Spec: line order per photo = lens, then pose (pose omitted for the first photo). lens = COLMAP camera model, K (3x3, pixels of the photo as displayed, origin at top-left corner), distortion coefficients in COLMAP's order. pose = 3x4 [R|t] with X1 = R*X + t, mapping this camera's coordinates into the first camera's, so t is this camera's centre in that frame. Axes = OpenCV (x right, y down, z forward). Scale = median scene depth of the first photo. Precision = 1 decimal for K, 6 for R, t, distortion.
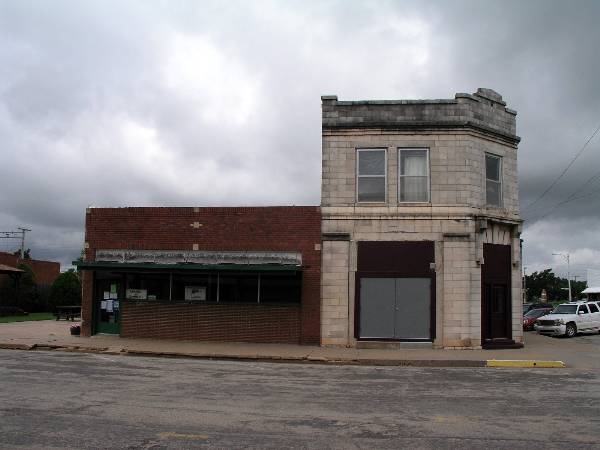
lens RADIAL K [[608.2, 0, 304.1], [0, 608.2, 227.7], [0, 0, 1]] dist [-0.241347, 0.266382]
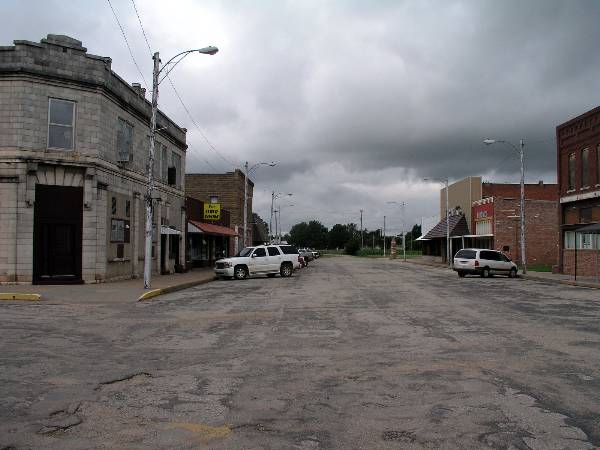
lens RADIAL K [[608.2, 0, 304.1], [0, 608.2, 227.7], [0, 0, 1]] dist [-0.241347, 0.266382]
pose [[0.993156, -0.005564, 0.116660, 0.634301], [-0.003956, 0.996689, 0.081218, 0.015879], [-0.116725, -0.081124, 0.989846, -0.079603]]
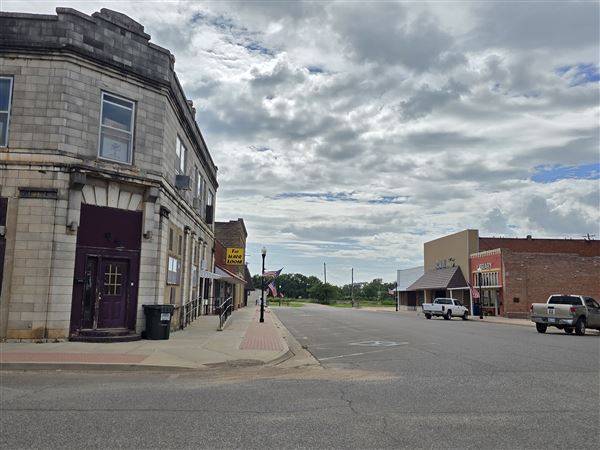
lens RADIAL K [[523.4, 0, 300.2], [0, 523.4, 232.4], [0, 0, 1]] dist [0.028573, -0.011291]
pose [[0.979965, 0.027874, 0.197208, 0.433685], [-0.026440, 0.999601, -0.009901, 0.061430], [-0.197405, 0.004488, 0.980312, 0.271007]]
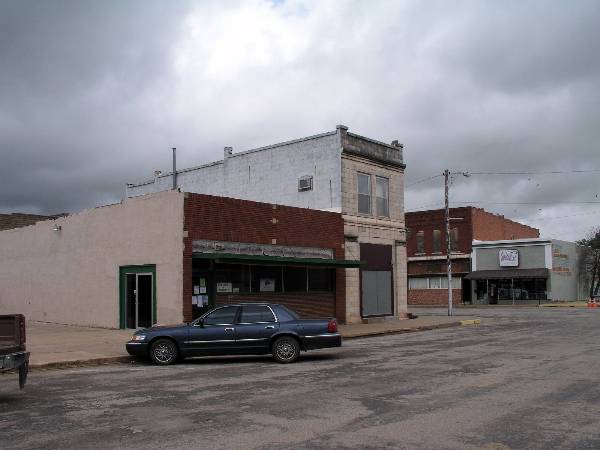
lens RADIAL K [[608.2, 0, 304.1], [0, 608.2, 227.7], [0, 0, 1]] dist [-0.241347, 0.266382]
pose [[0.553565, 0.061406, 0.830539, -1.062539], [-0.073545, 0.996986, -0.024694, 0.030693], [-0.829552, -0.047413, 0.556413, 0.364190]]
